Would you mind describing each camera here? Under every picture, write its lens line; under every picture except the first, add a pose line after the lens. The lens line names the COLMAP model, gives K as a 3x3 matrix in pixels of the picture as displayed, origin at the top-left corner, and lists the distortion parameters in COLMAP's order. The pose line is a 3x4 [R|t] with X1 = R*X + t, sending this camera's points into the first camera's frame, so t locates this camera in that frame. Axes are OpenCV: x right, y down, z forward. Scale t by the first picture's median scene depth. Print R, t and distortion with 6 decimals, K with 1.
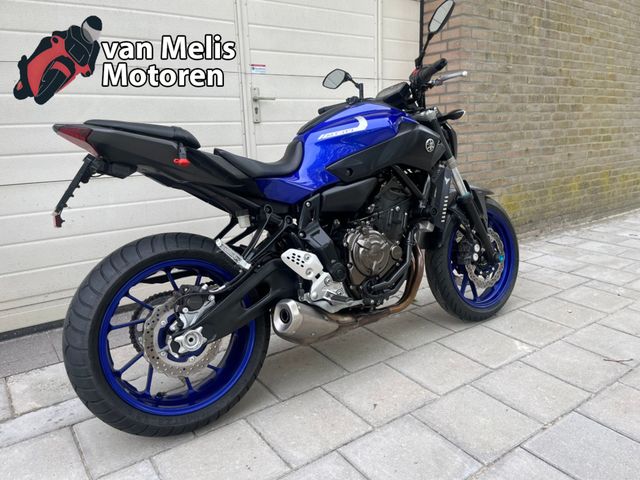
lens RADIAL K [[495.1, 0, 316.4], [0, 495.1, 242.1], [0, 0, 1]] dist [0.071008, -0.094608]
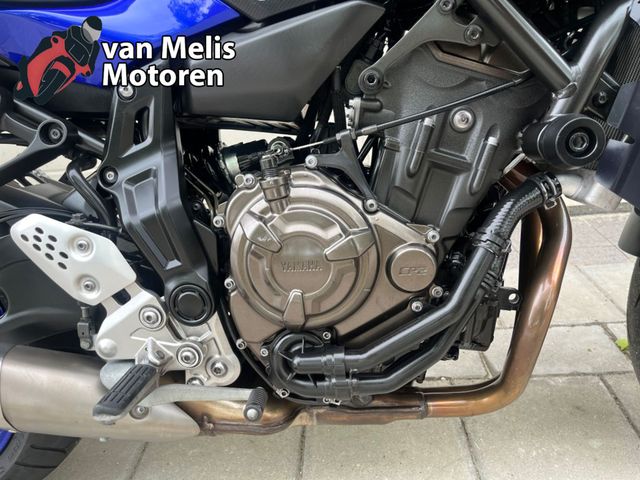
lens RADIAL K [[483.7, 0, 320.0], [0, 483.7, 240.0], [0, 0, 1]] dist [0.070158, -0.089861]
pose [[0.790016, 0.200903, -0.579234, 0.319278], [-0.083180, 0.971172, 0.223395, -0.064135], [0.607417, -0.128305, 0.783953, 0.832123]]
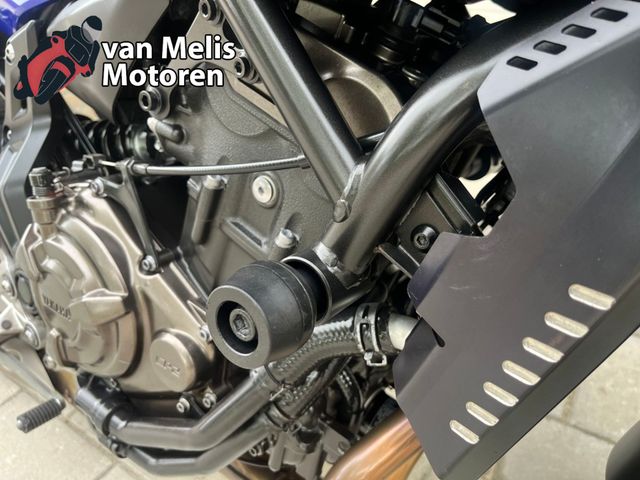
lens RADIAL K [[483.7, 0, 320.0], [0, 483.7, 240.0], [0, 0, 1]] dist [0.070158, -0.089861]
pose [[0.353208, 0.509902, -0.784375, 0.374926], [-0.191994, 0.860077, 0.472658, -0.163121], [0.915632, -0.016351, 0.401685, 1.097084]]
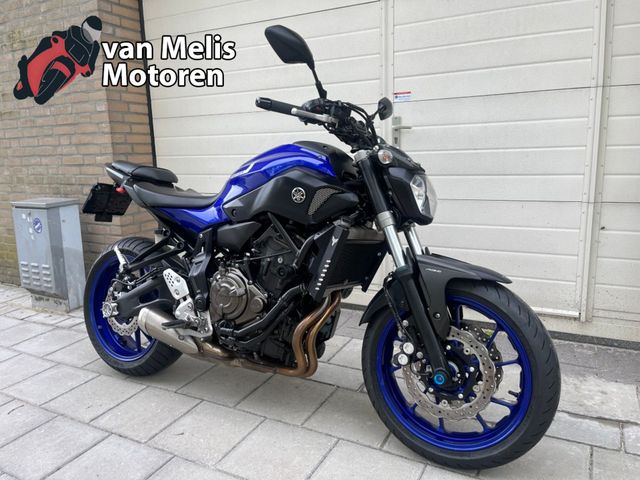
lens RADIAL K [[483.7, 0, 320.0], [0, 483.7, 240.0], [0, 0, 1]] dist [0.070158, -0.089861]
pose [[0.440191, 0.180999, -0.879472, 1.114990], [-0.188685, 0.976248, 0.106476, -0.244147], [0.877855, 0.119073, 0.463887, 0.755204]]
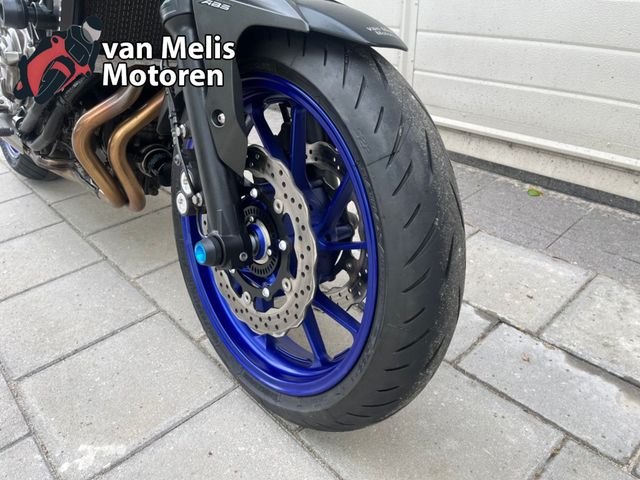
lens RADIAL K [[483.7, 0, 320.0], [0, 483.7, 240.0], [0, 0, 1]] dist [0.070158, -0.089861]
pose [[0.123642, 0.505713, -0.853796, 0.849719], [-0.211465, 0.854062, 0.475248, -0.175359], [0.969534, 0.121787, 0.212538, 1.370926]]
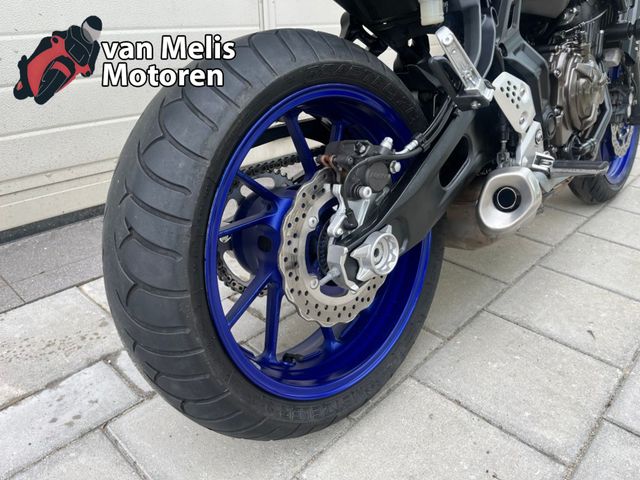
lens RADIAL K [[495.1, 0, 316.4], [0, 495.1, 242.1], [0, 0, 1]] dist [0.071008, -0.094608]
pose [[0.980446, -0.063922, 0.186115, -0.352789], [0.026309, 0.979861, 0.197941, 0.078939], [-0.195020, -0.189174, 0.962383, 0.485755]]
